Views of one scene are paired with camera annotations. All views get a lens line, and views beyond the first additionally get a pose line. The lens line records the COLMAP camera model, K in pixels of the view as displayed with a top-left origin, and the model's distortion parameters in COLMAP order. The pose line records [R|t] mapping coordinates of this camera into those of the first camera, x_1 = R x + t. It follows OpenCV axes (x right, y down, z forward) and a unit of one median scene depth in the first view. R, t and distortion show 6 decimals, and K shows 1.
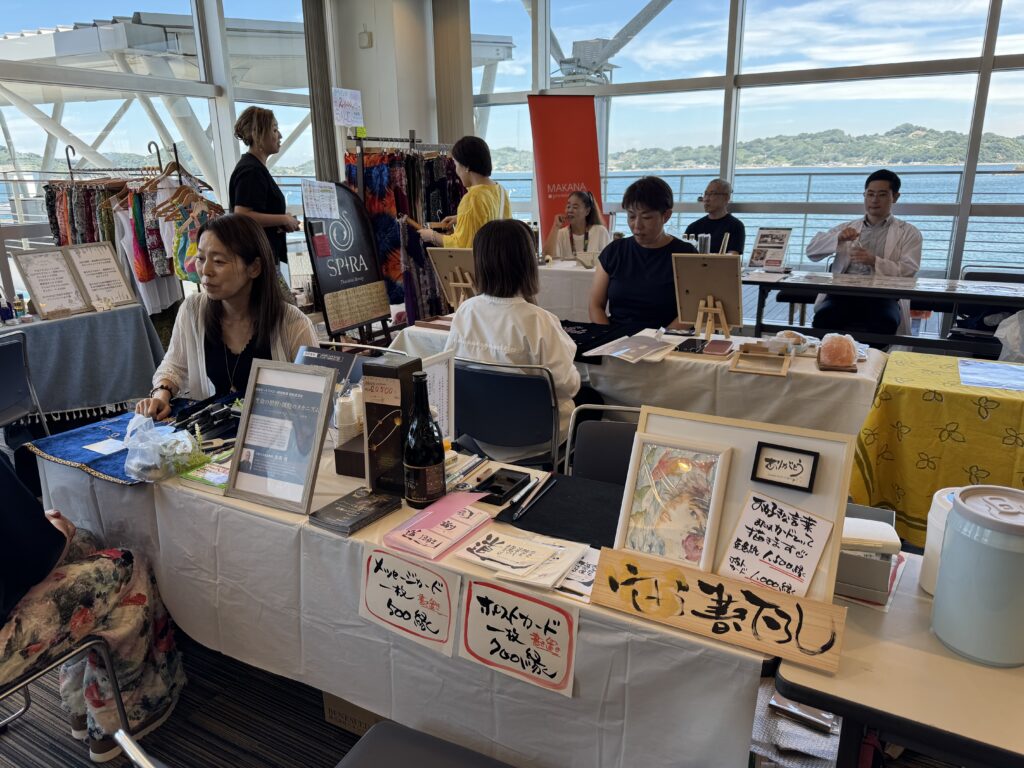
lens RADIAL K [[713.5, 0, 512.0], [0, 713.5, 384.0], [0, 0, 1]] dist [0.000180, -0.000216]
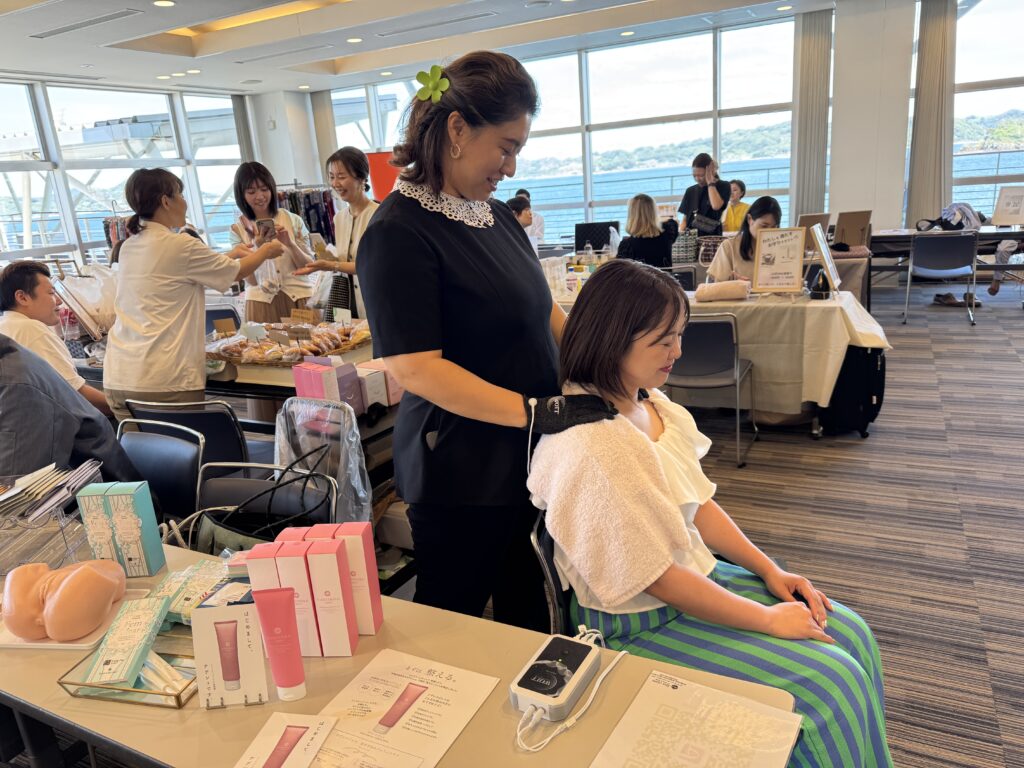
lens RADIAL K [[713.5, 0, 512.0], [0, 713.5, 384.0], [0, 0, 1]] dist [0.000180, -0.000216]
pose [[0.996955, -0.071611, 0.030872, 0.283846], [0.071972, 0.997349, -0.010760, 0.205650], [-0.030020, 0.012949, 0.999465, -0.750326]]
